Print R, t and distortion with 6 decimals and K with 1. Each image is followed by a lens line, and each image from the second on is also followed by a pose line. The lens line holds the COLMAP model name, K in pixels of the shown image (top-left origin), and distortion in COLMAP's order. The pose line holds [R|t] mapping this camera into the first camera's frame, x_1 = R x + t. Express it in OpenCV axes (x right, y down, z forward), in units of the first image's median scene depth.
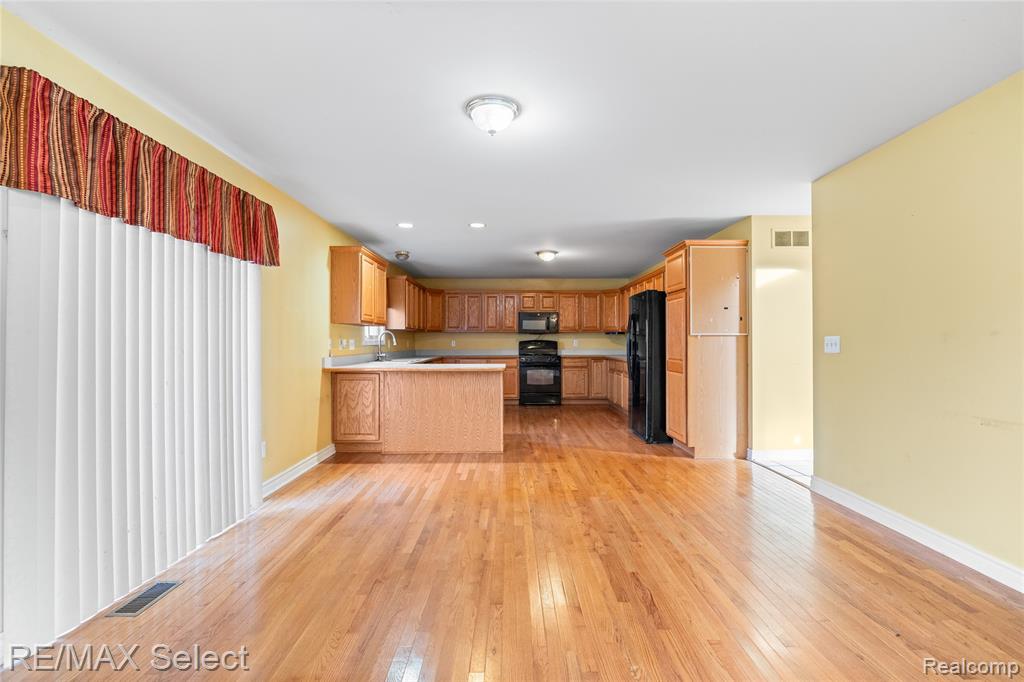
lens RADIAL K [[467.4, 0, 512.0], [0, 467.4, 341.0], [0, 0, 1]] dist [-0.002019, -0.000310]
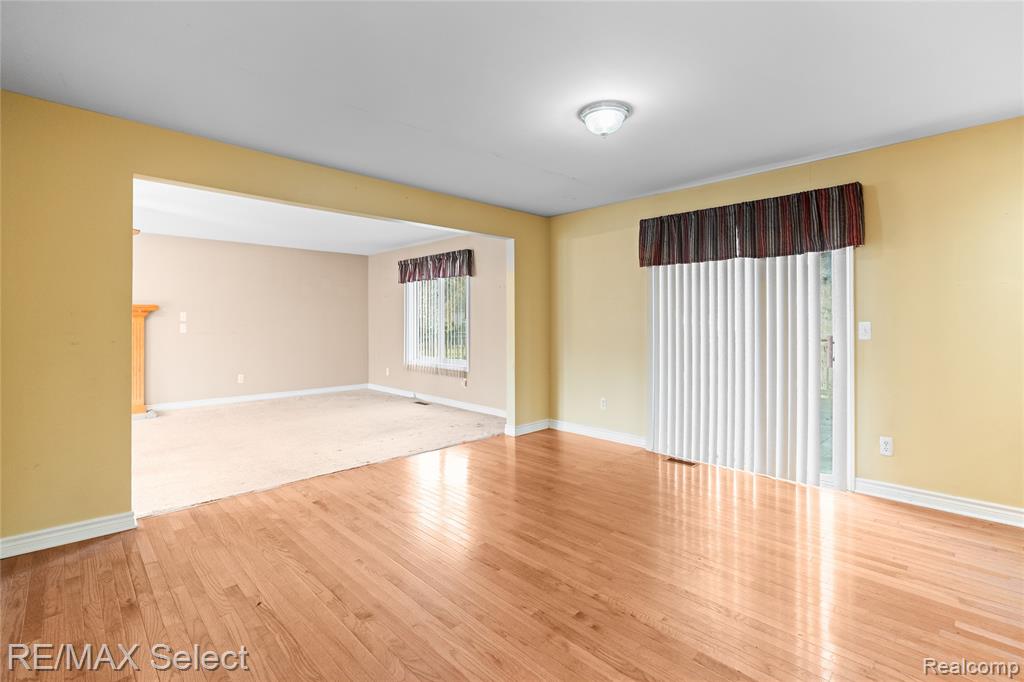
lens RADIAL K [[465.5, 0, 520.2], [0, 465.5, 325.8], [0, 0, 1]] dist [-0.001269, 0.000632]
pose [[-0.716687, 0.010949, -0.697309, 0.261189], [0.007098, 0.999939, 0.008405, -0.005142], [0.697359, 0.001074, -0.716721, 0.503842]]
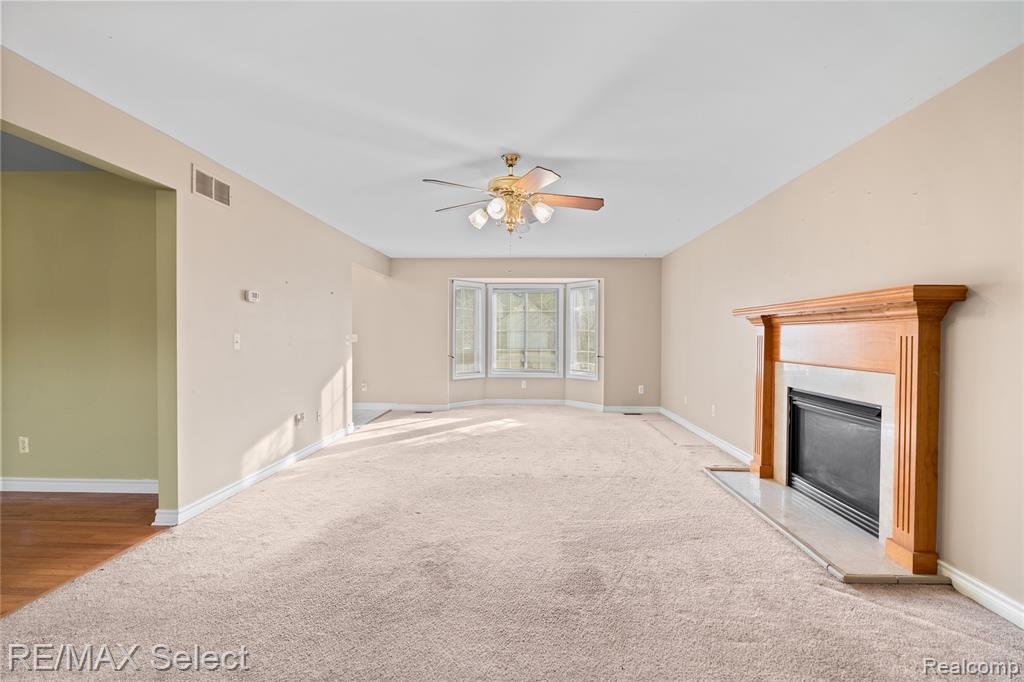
lens RADIAL K [[467.4, 0, 512.0], [0, 467.4, 341.0], [0, 0, 1]] dist [-0.002019, -0.000310]
pose [[0.040469, -0.010456, 0.999126, -0.126699], [-0.006510, 0.999921, 0.010728, -0.005534], [-0.999160, -0.006938, 0.040398, -0.237704]]
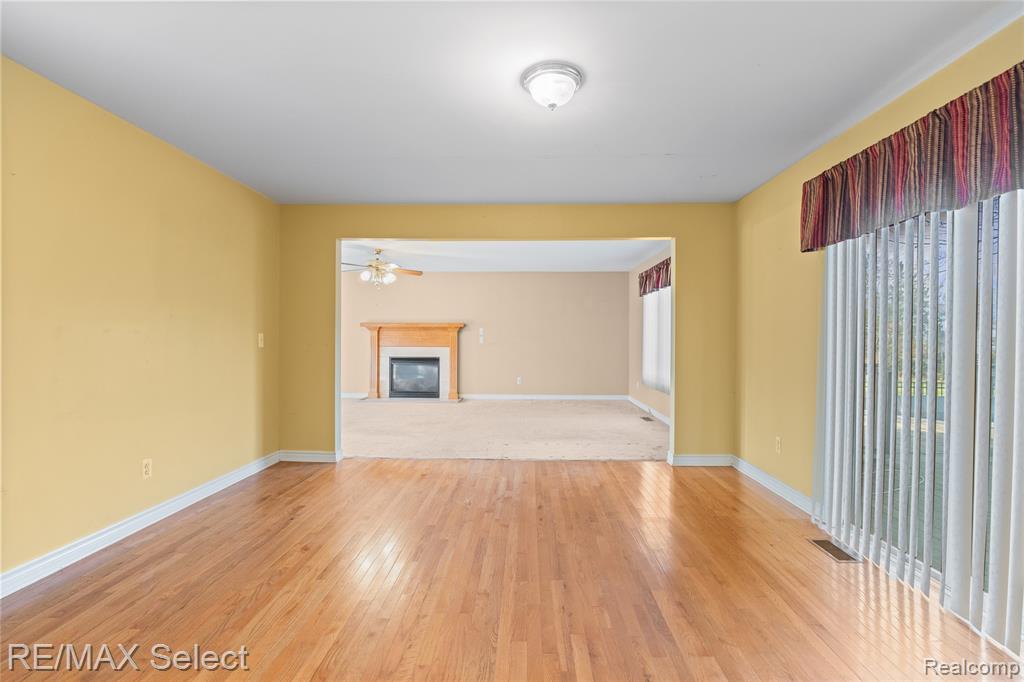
lens RADIAL K [[456.0, 0, 518.0], [0, 456.0, 348.5], [0, 0, 1]] dist [-0.003038, 0.000258]
pose [[-0.999628, -0.000633, 0.027261, 0.000160], [-0.000118, 0.999822, 0.018882, 0.001803], [-0.027268, 0.018872, -0.999450, 0.583073]]
